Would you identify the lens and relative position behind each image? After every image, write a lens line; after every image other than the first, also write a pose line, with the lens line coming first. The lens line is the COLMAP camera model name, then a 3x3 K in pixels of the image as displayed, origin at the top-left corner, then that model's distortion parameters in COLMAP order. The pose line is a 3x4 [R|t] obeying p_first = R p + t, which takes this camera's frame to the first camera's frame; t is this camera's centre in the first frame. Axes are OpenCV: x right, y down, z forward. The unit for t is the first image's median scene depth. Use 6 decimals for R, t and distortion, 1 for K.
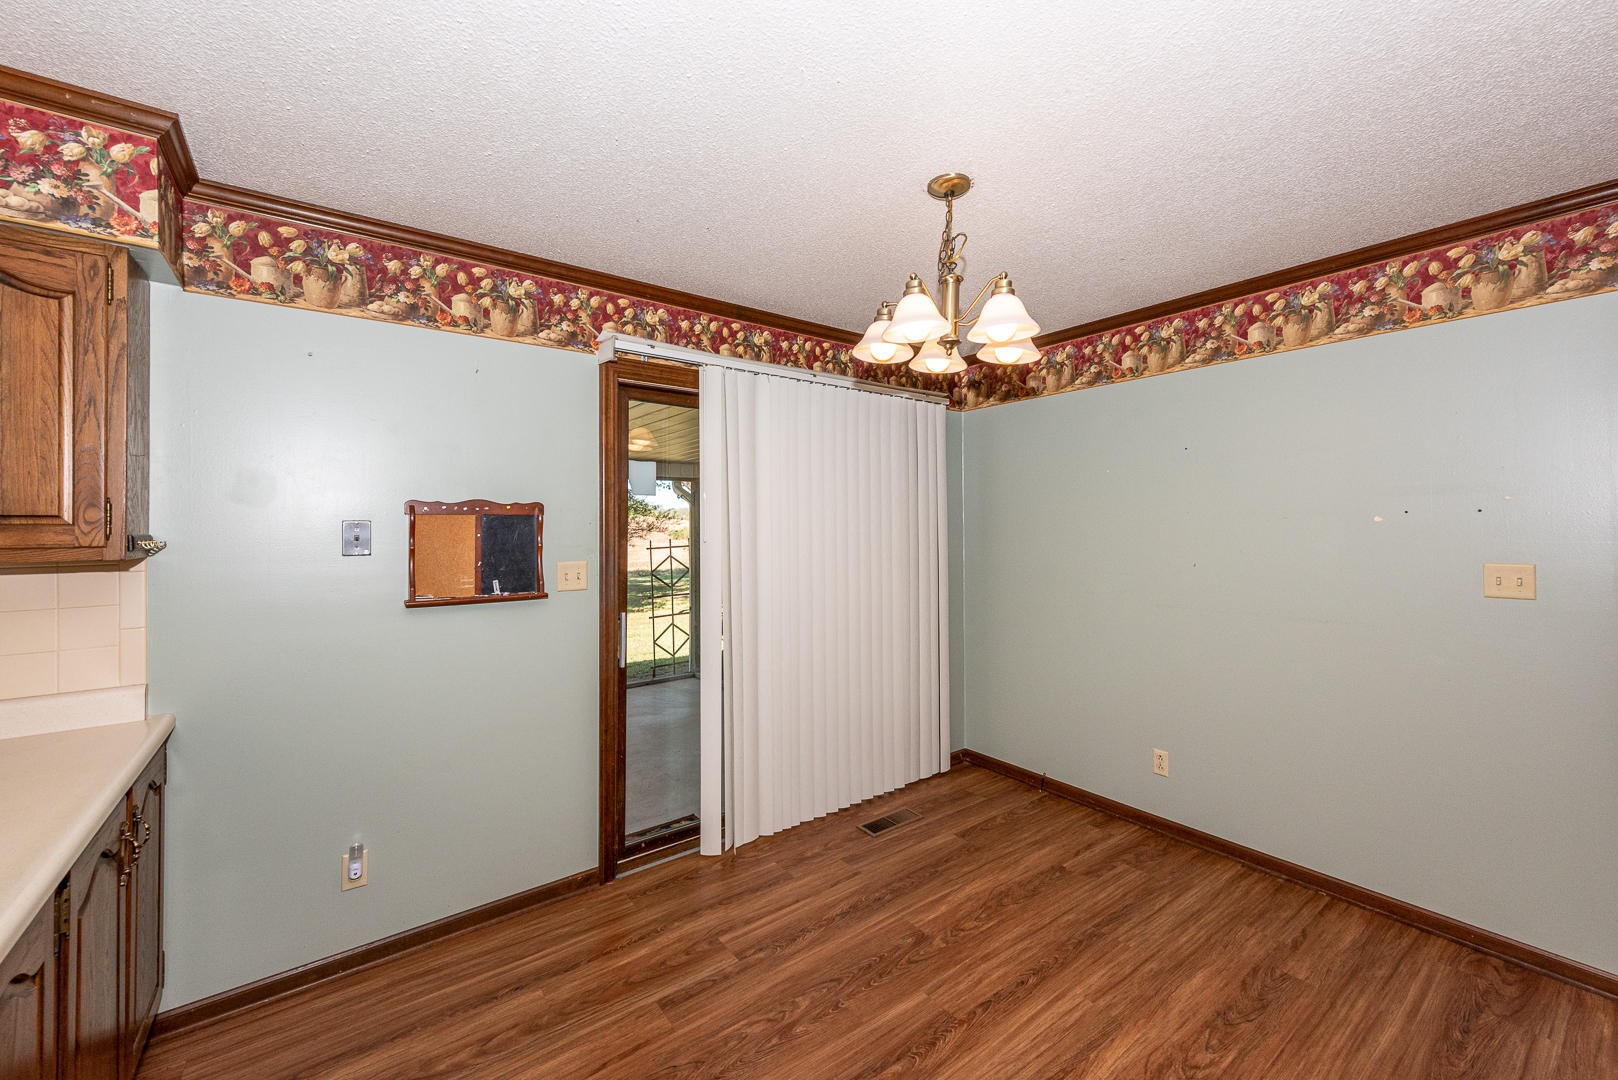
lens RADIAL K [[641.3, 0, 808.7], [0, 641.3, 522.9], [0, 0, 1]] dist [0.011648, 0.000369]
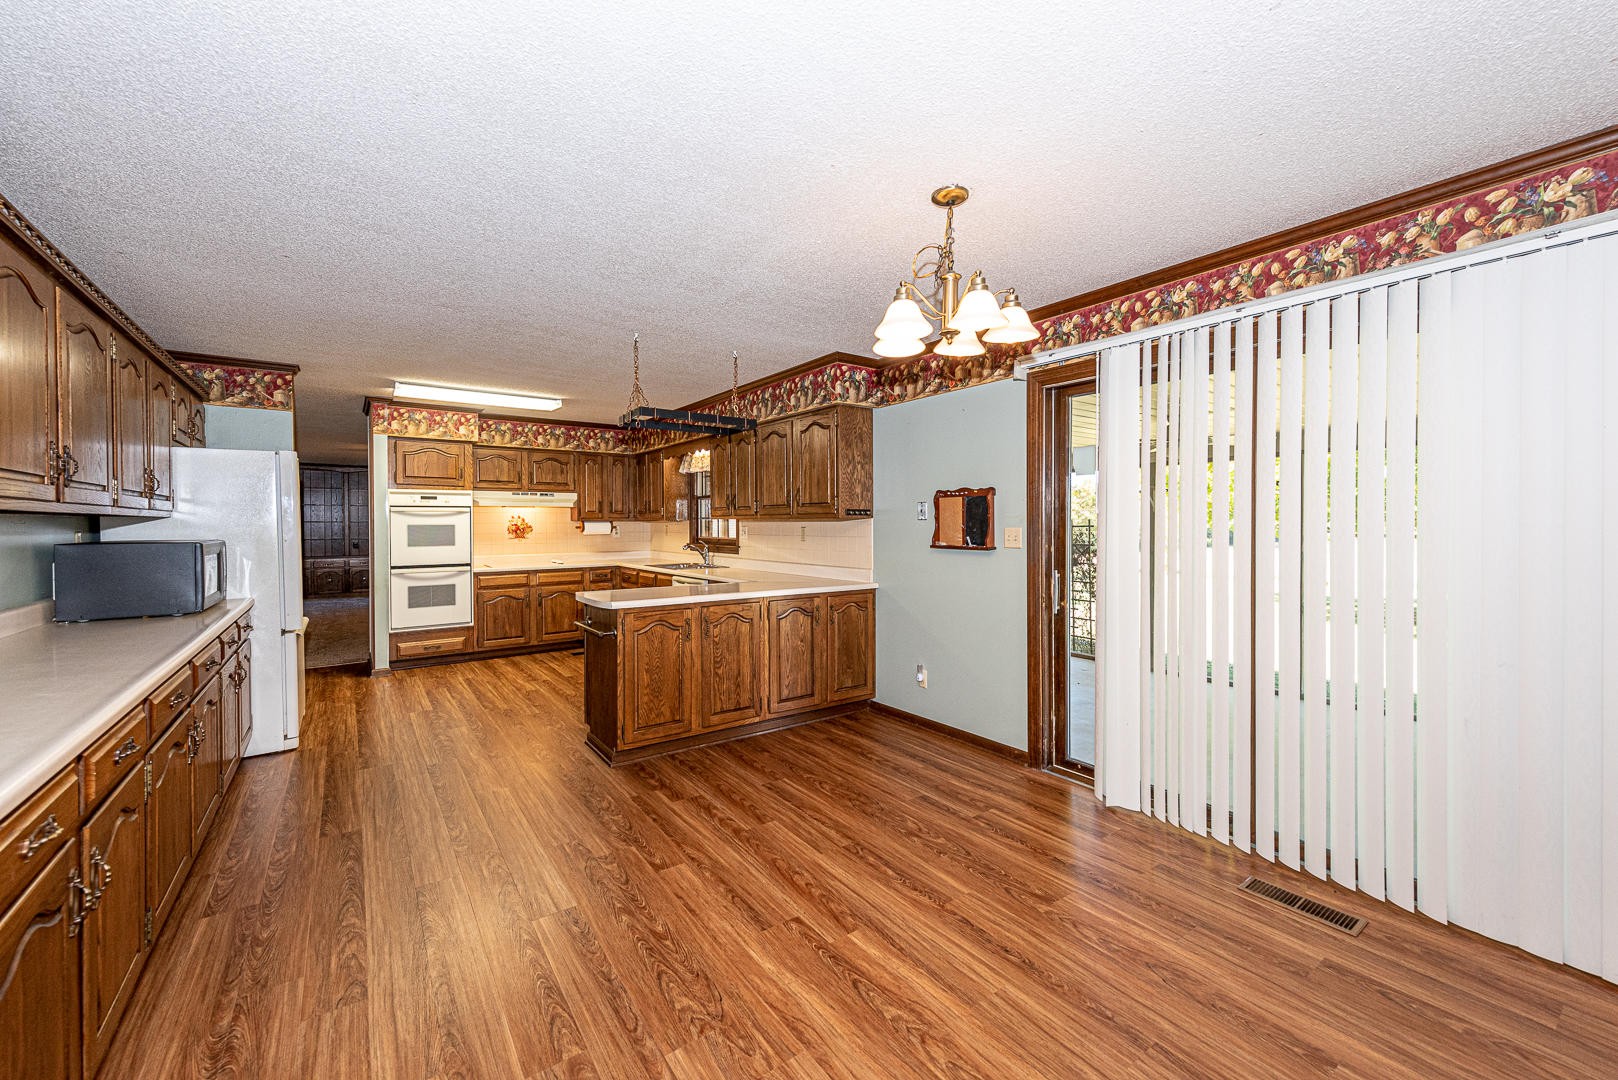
lens RADIAL K [[641.3, 0, 810.9], [0, 641.3, 537.4], [0, 0, 1]] dist [0.011648, 0.000369]
pose [[-0.022200, 0.022562, -0.999499, 1.128393], [0.001018, 0.999745, 0.022545, 0.054083], [0.999753, -0.000517, -0.022217, 0.628634]]
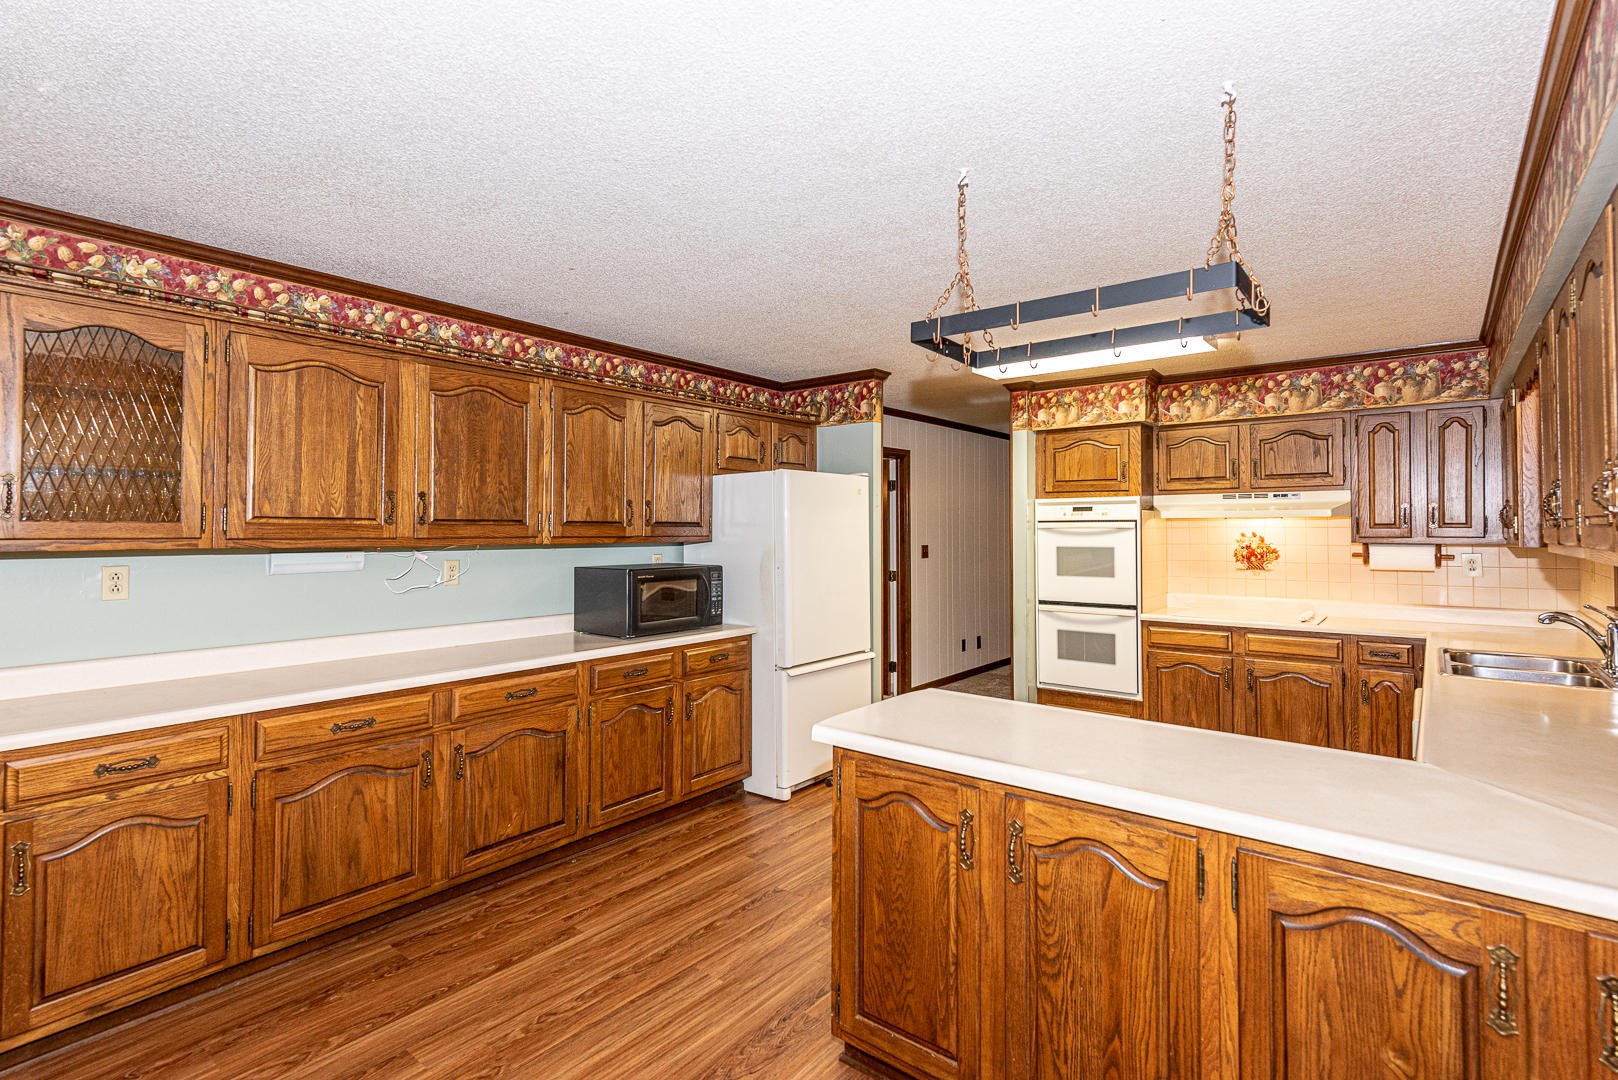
lens RADIAL K [[772.7, 0, 806.0], [0, 772.7, 526.2], [0, 0, 1]] dist [0.010331, -0.000798]
pose [[-0.969937, 0.000880, -0.243354, 0.958618], [0.001596, 0.999995, -0.002747, 0.047405], [0.243350, -0.003053, -0.969934, 0.680284]]
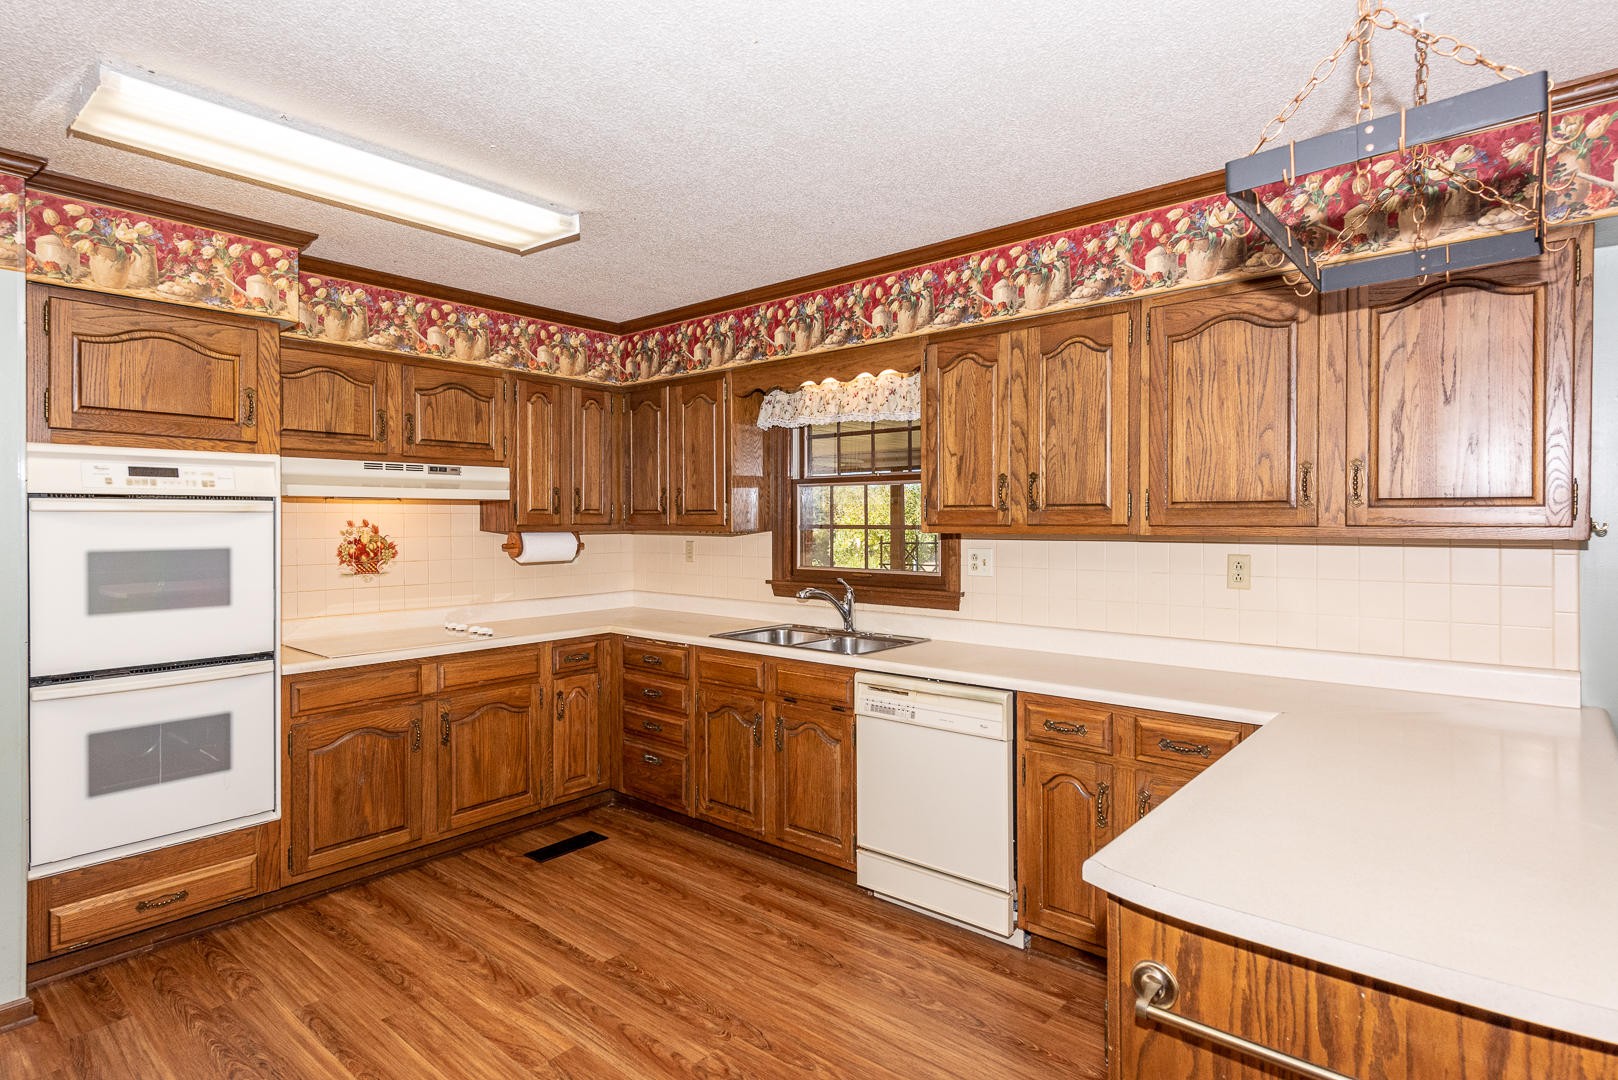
lens RADIAL K [[848.6, 0, 805.2], [0, 848.6, 534.2], [0, 0, 1]] dist [0.016261, -0.003994]
pose [[0.206522, 0.016318, -0.978306, 0.964778], [0.001093, 0.999856, 0.016908, 0.049281], [0.978441, -0.004562, 0.206475, 0.498792]]
